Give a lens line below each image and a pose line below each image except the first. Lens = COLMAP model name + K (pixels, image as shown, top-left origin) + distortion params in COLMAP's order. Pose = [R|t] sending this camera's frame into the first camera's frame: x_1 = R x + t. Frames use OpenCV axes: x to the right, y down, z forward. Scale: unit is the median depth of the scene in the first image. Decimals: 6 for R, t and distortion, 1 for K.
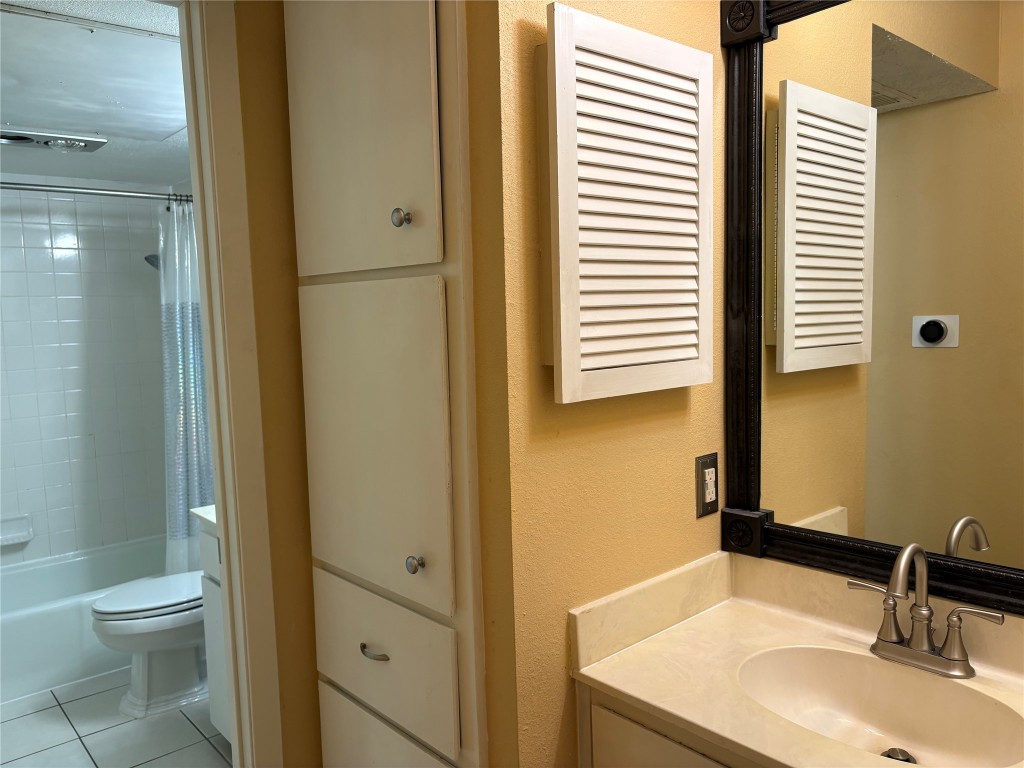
lens RADIAL K [[769.4, 0, 515.5], [0, 769.4, 375.6], [0, 0, 1]] dist [0.043458, -0.046623]
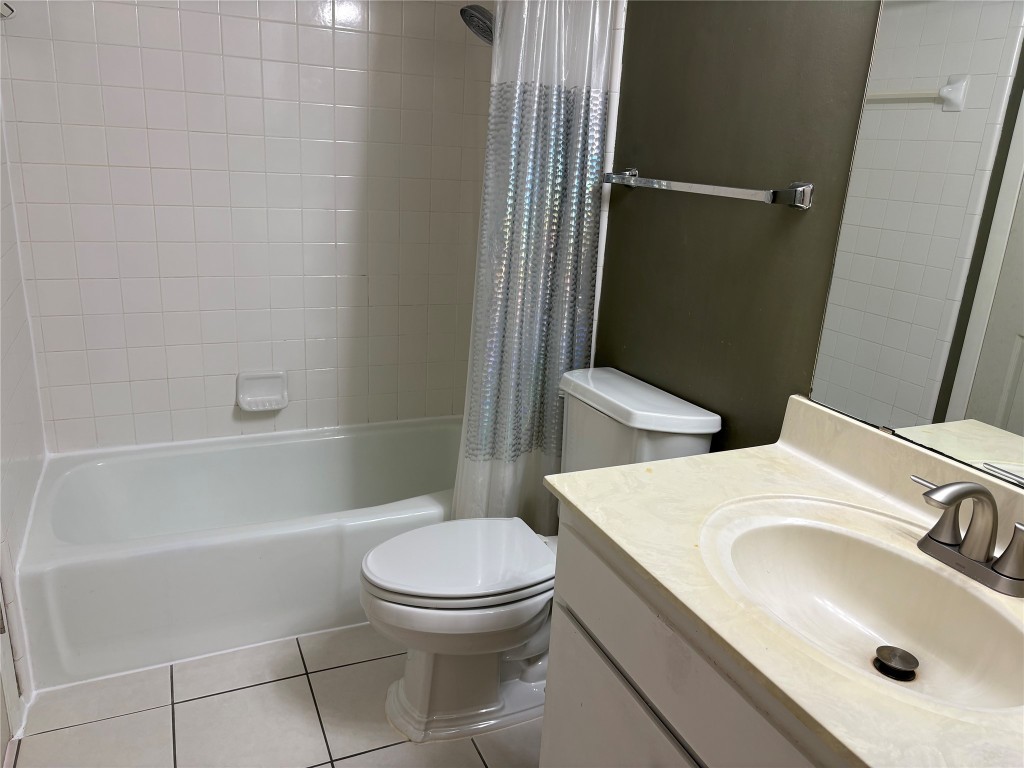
lens RADIAL K [[769.4, 0, 512.0], [0, 769.4, 383.0], [0, 0, 1]] dist [0.043458, -0.046623]
pose [[0.952128, 0.168022, -0.255384, -0.251030], [-0.111743, 0.968886, 0.220846, -0.001559], [0.284545, -0.181737, 0.941279, 0.401851]]
